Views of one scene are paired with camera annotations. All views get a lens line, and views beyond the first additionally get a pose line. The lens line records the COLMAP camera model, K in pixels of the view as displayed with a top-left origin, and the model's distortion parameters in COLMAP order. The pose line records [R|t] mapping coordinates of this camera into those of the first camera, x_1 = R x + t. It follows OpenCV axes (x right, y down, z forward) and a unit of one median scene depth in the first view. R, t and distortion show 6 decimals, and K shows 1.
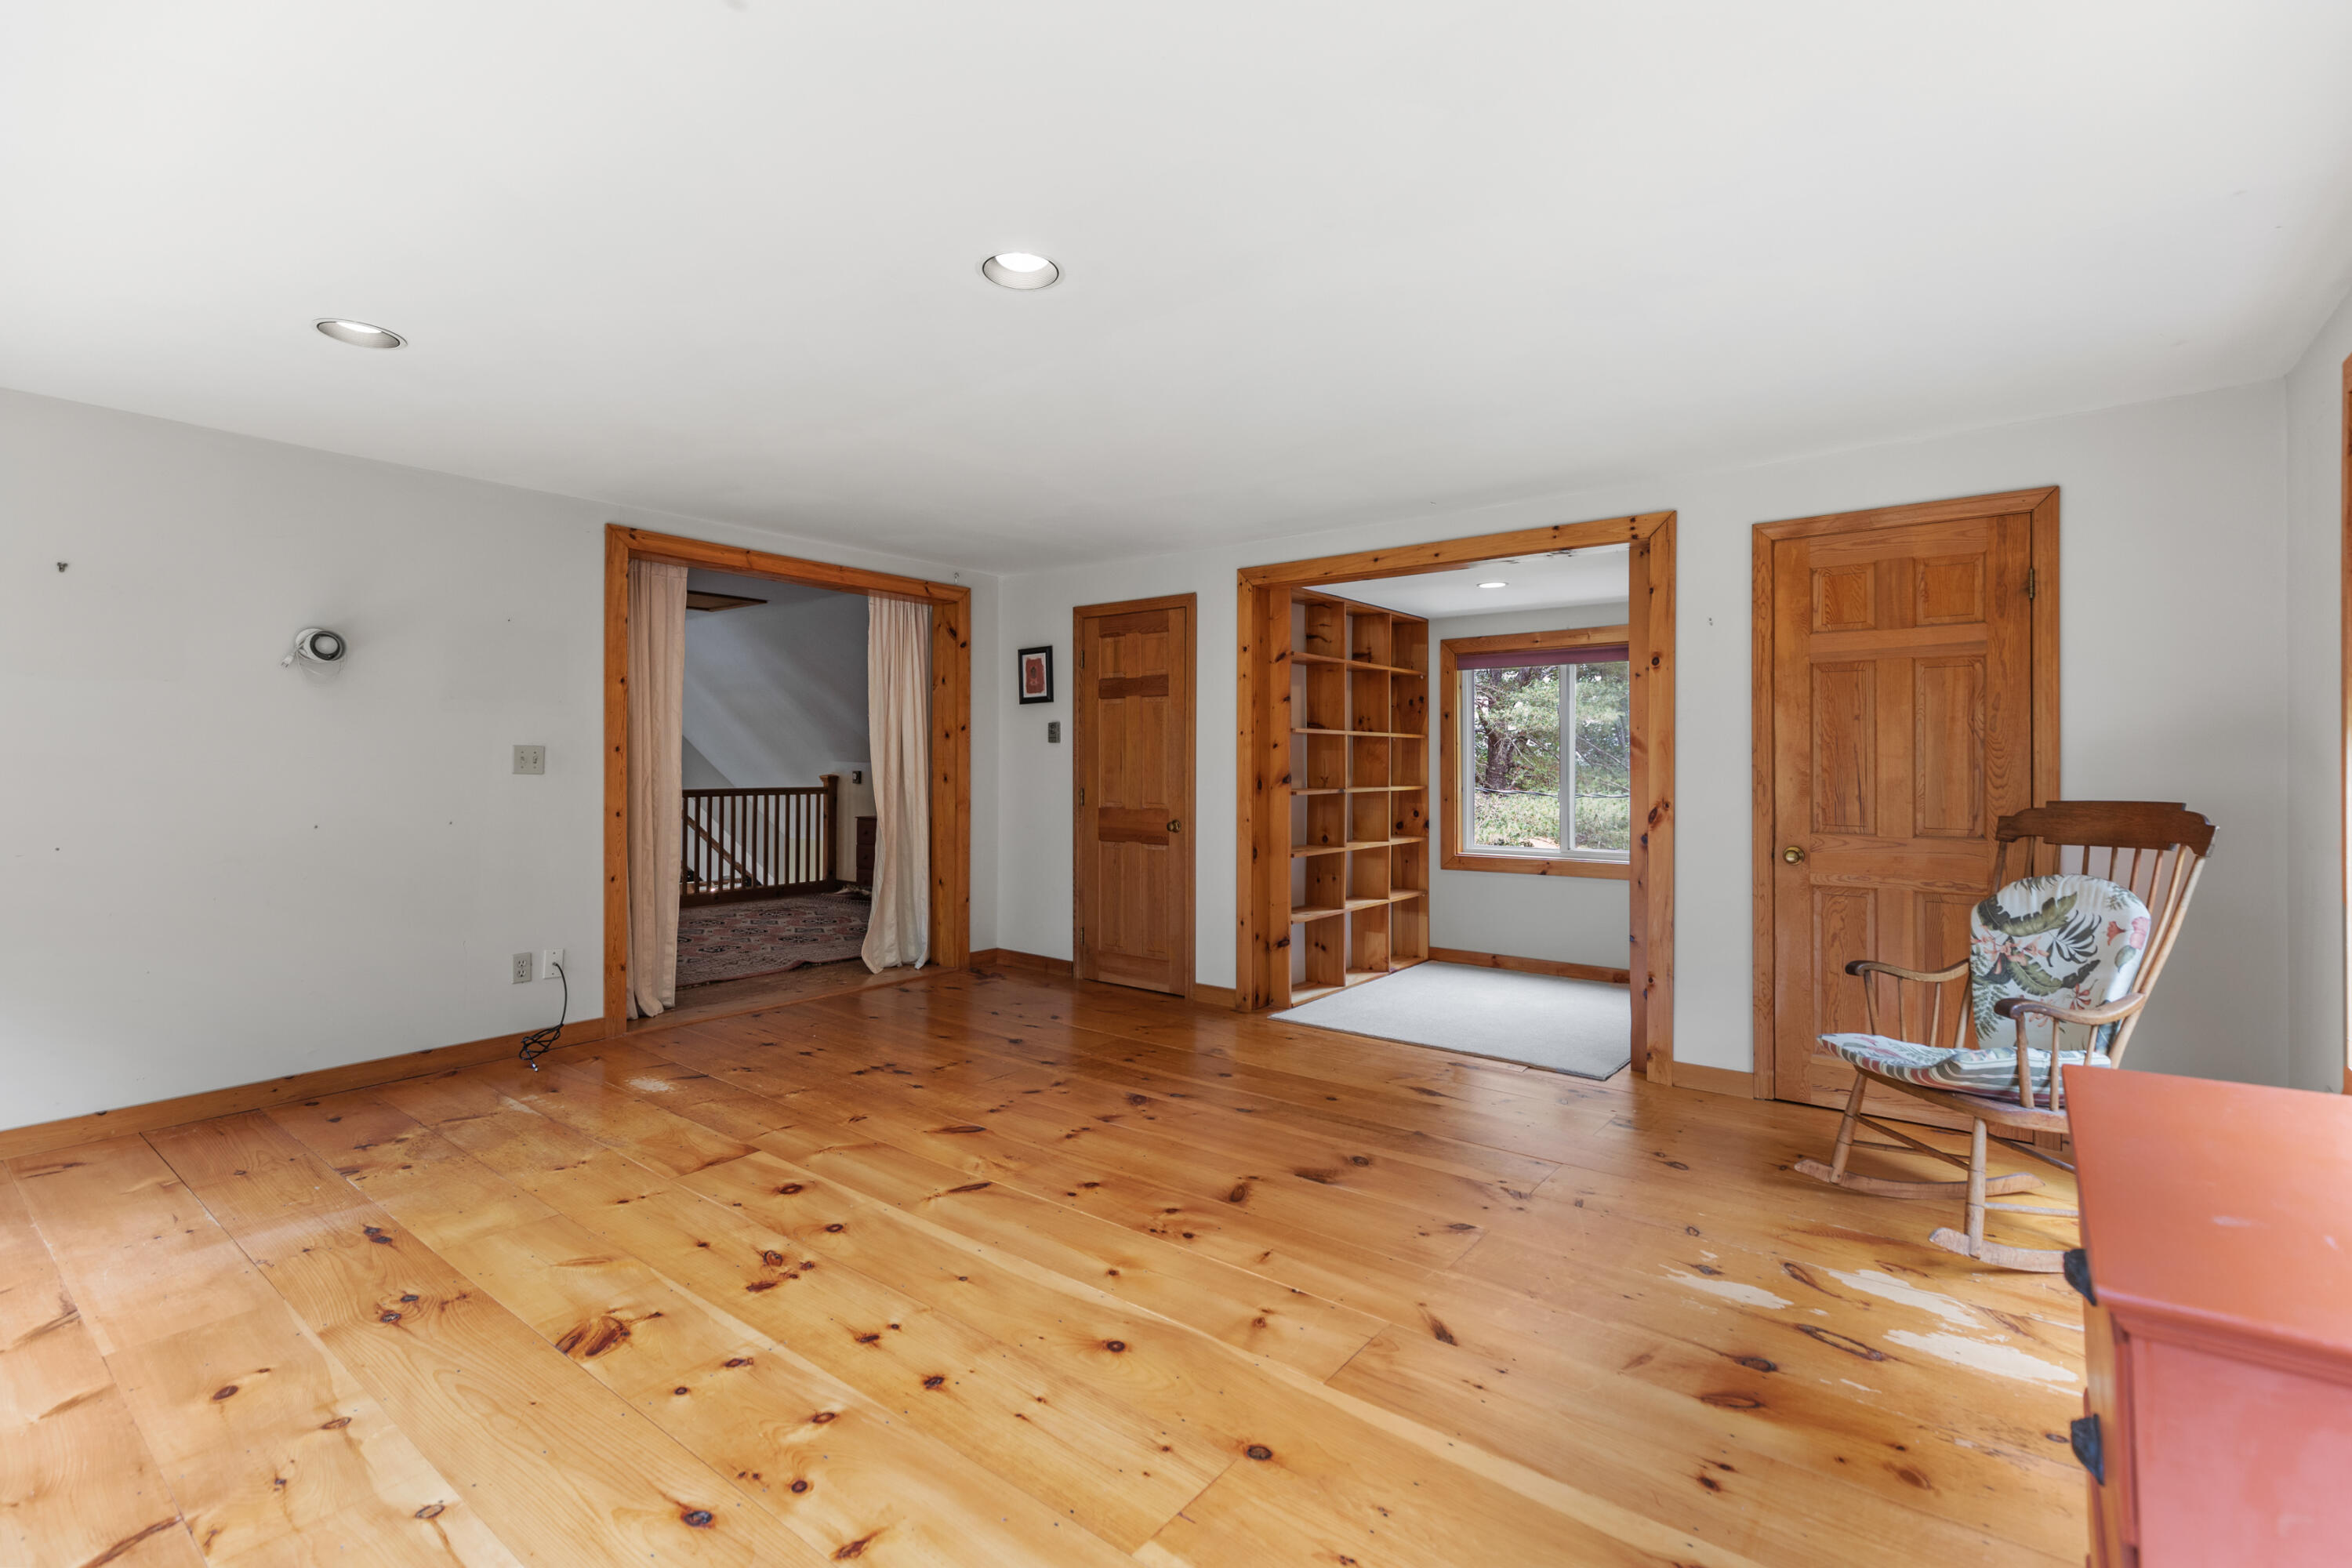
lens RADIAL K [[1063.3, 0, 1175.4], [0, 1063.3, 770.6], [0, 0, 1]] dist [0.012819, -0.002851]
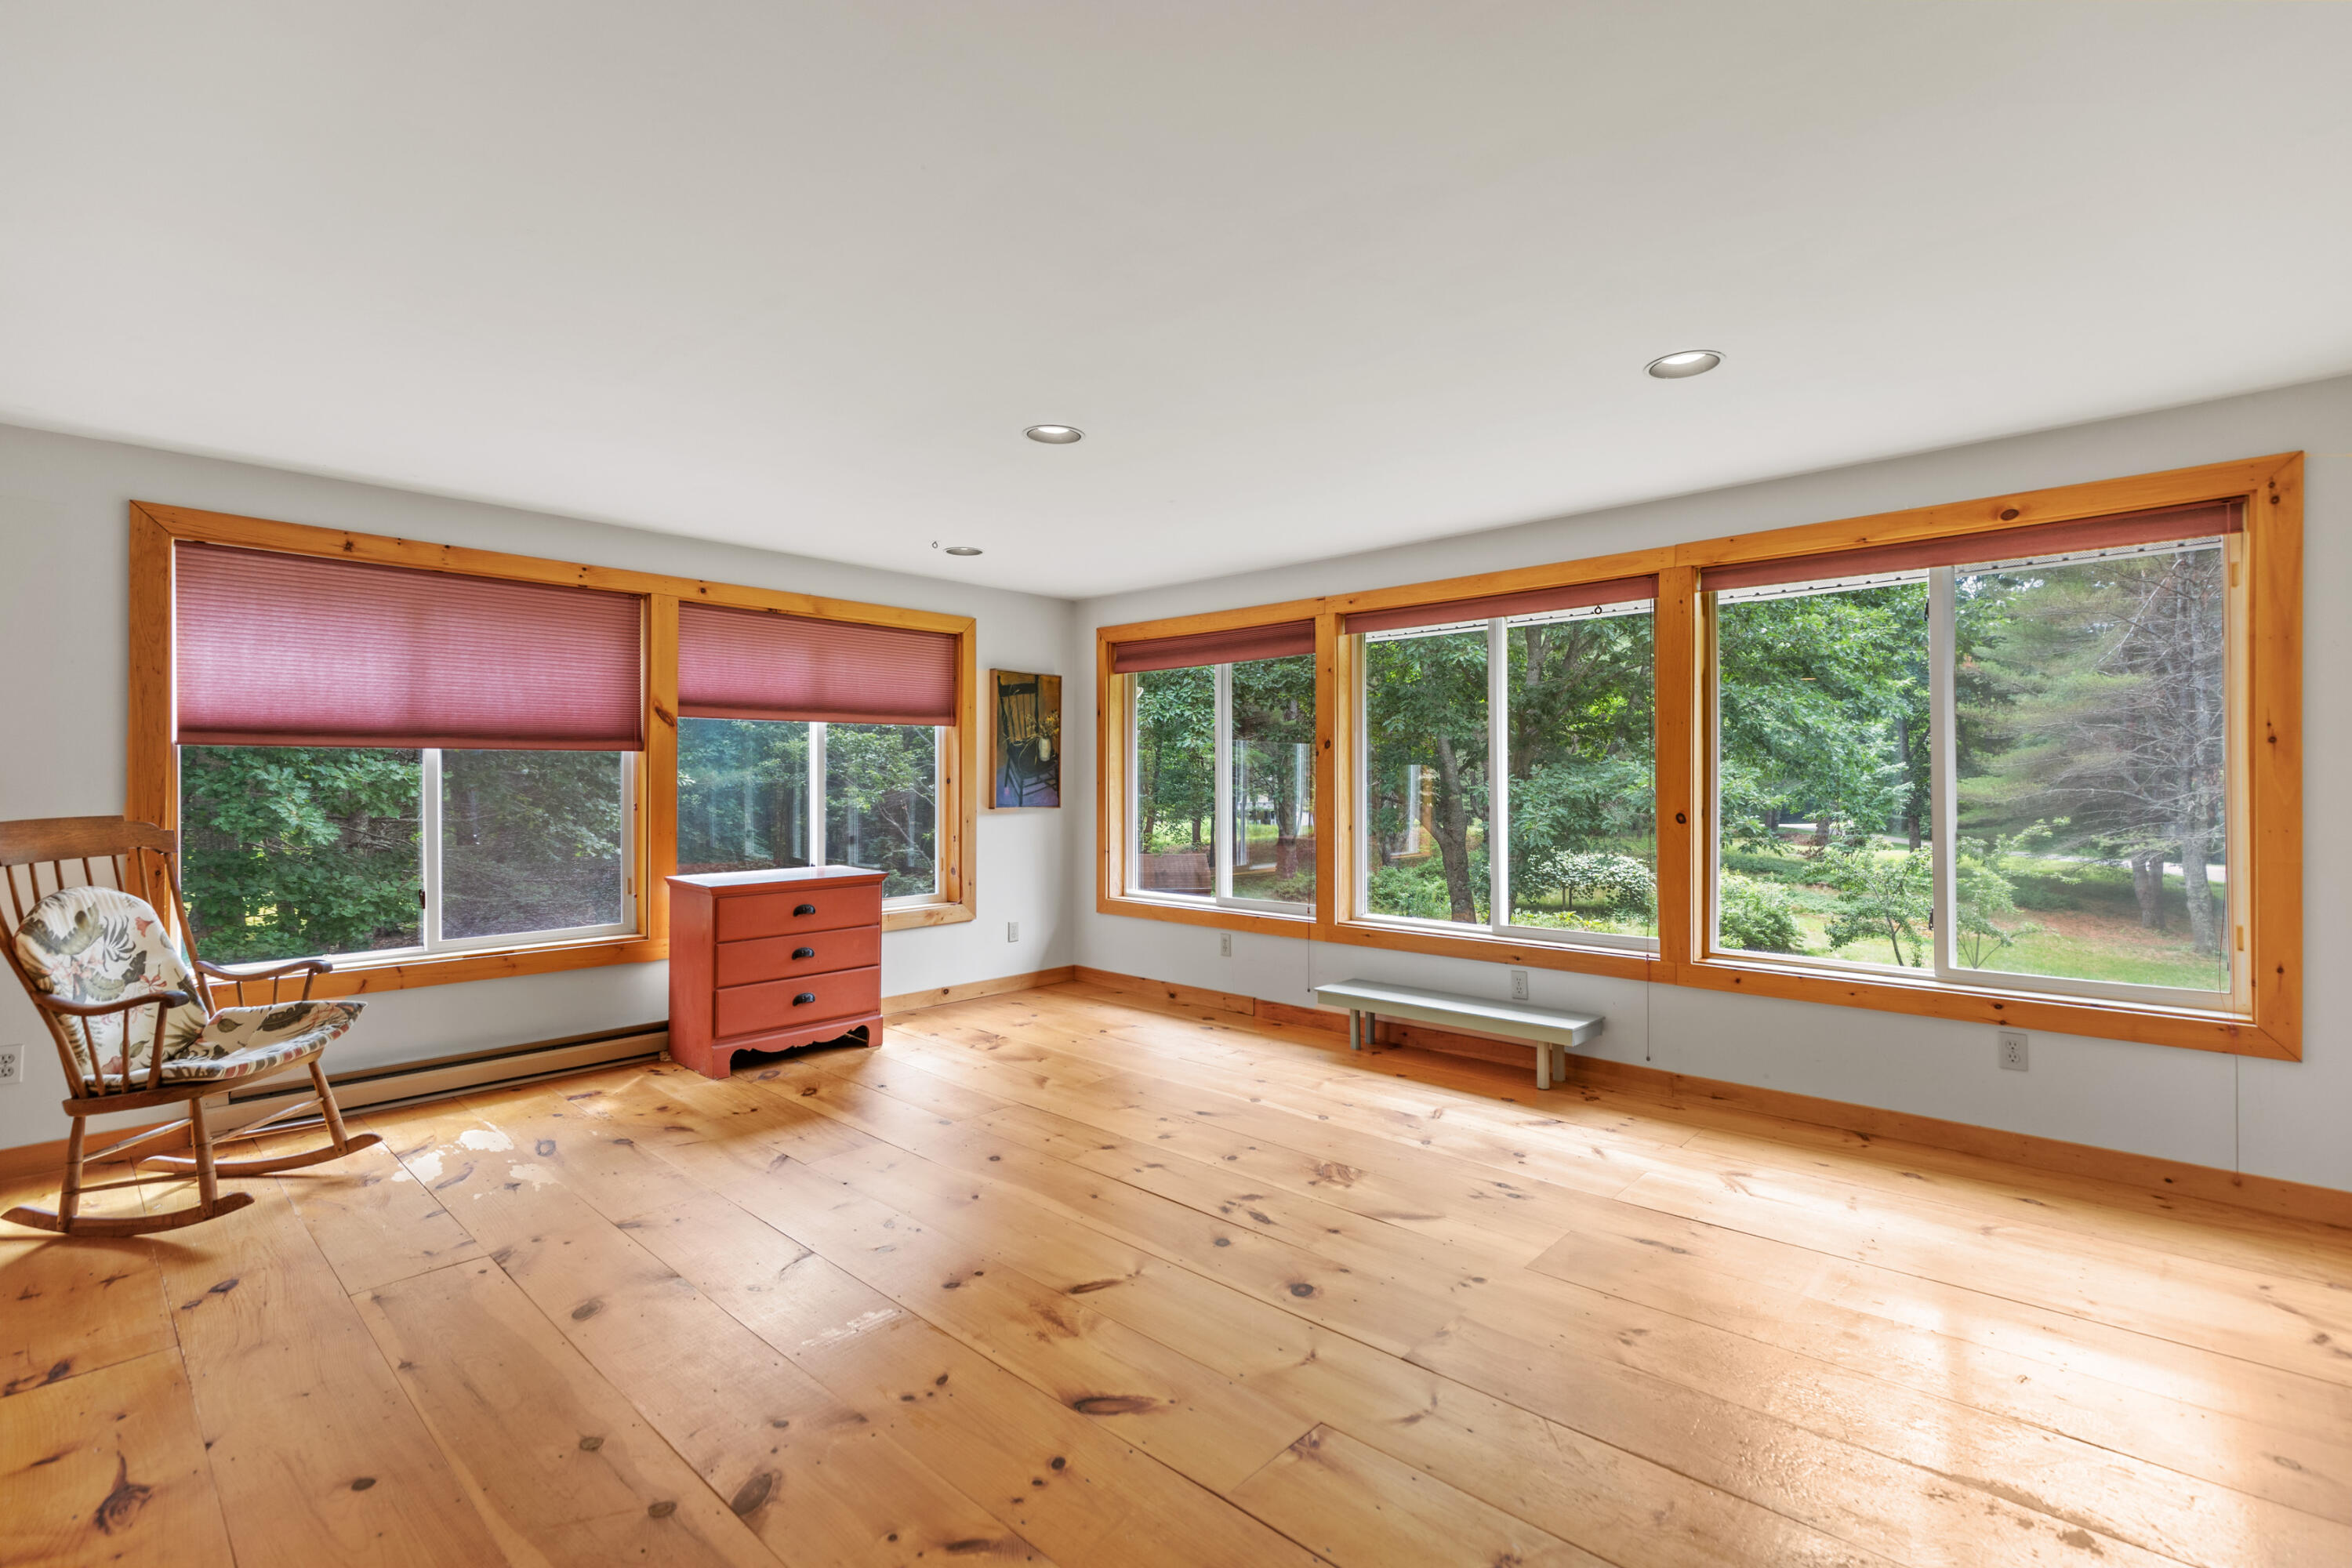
lens RADIAL K [[1063.3, 0, 1165.0], [0, 1063.3, 777.9], [0, 0, 1]] dist [0.012819, -0.002851]
pose [[-0.996489, 0.000472, 0.083727, -0.349690], [0.000325, 0.999998, -0.001771, -0.010715], [-0.083728, -0.001738, -0.996487, 2.052937]]
